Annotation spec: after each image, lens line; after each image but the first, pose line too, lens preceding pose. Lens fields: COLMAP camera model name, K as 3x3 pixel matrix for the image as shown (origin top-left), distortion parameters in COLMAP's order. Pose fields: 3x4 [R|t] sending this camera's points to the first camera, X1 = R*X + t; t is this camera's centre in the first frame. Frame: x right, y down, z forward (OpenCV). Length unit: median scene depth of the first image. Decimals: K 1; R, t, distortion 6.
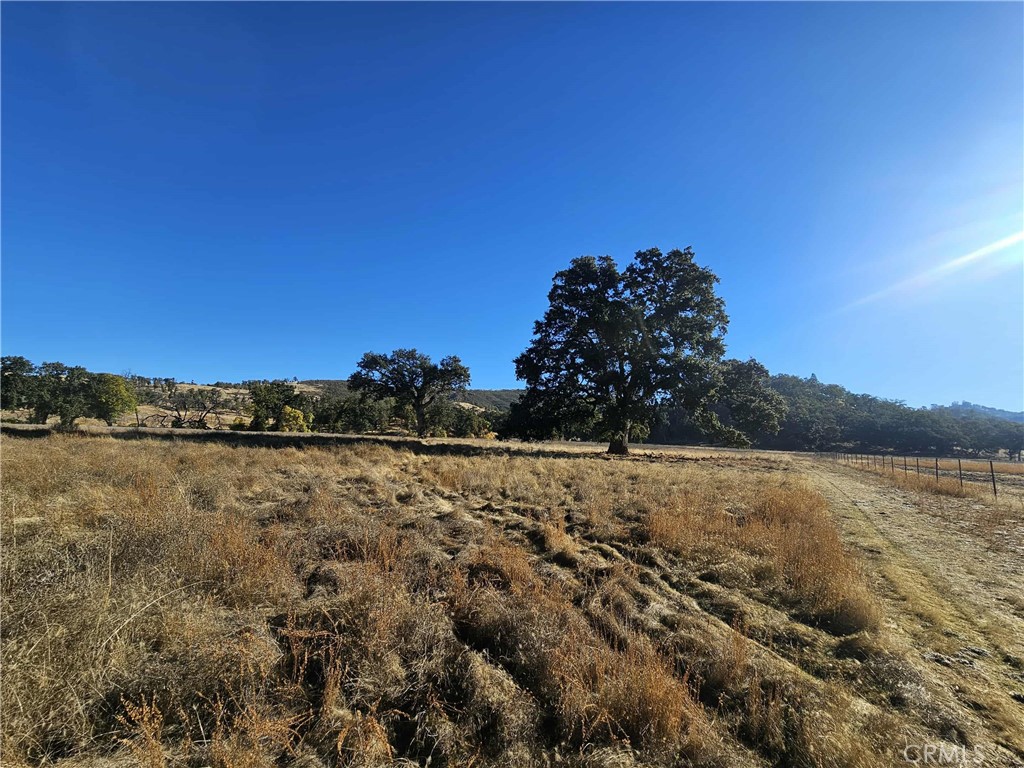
lens RADIAL K [[420.3, 0, 513.8], [0, 420.3, 385.6], [0, 0, 1]] dist [-0.000281, 0.000644]
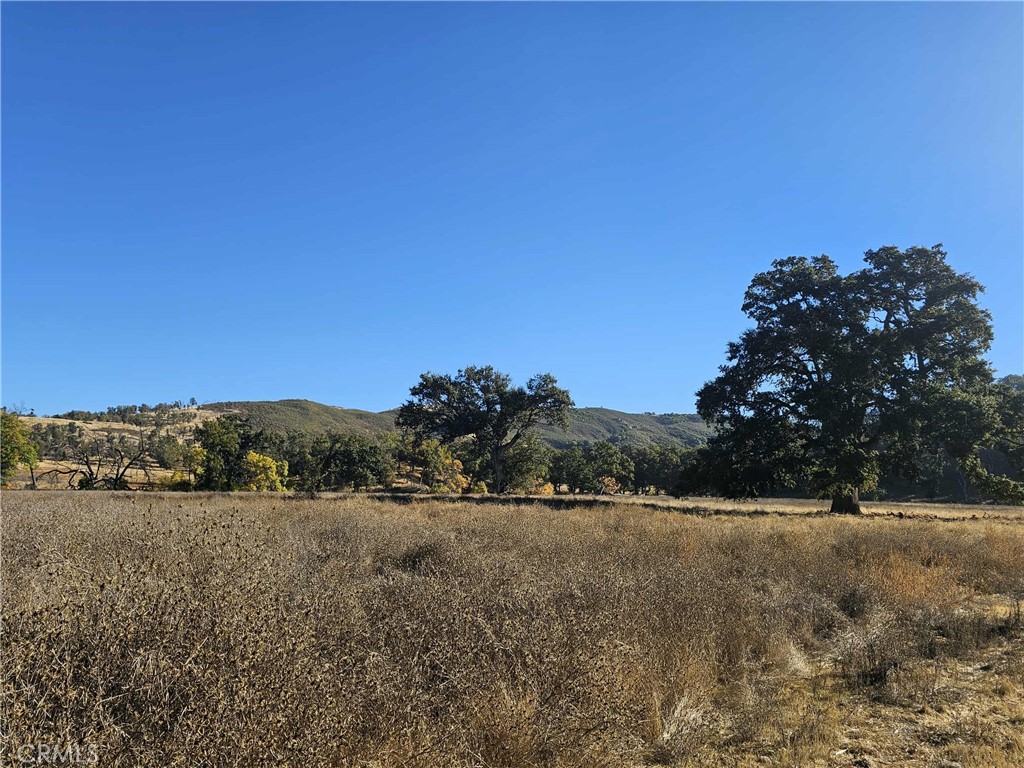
lens RADIAL K [[735.6, 0, 512.0], [0, 735.6, 384.0], [0, 0, 1]] dist [0.088595, -0.082081]
pose [[0.998764, -0.028364, -0.040809, -0.153095], [0.027510, 0.999394, -0.021341, -0.031319], [0.041390, 0.020192, 0.998939, -0.196265]]
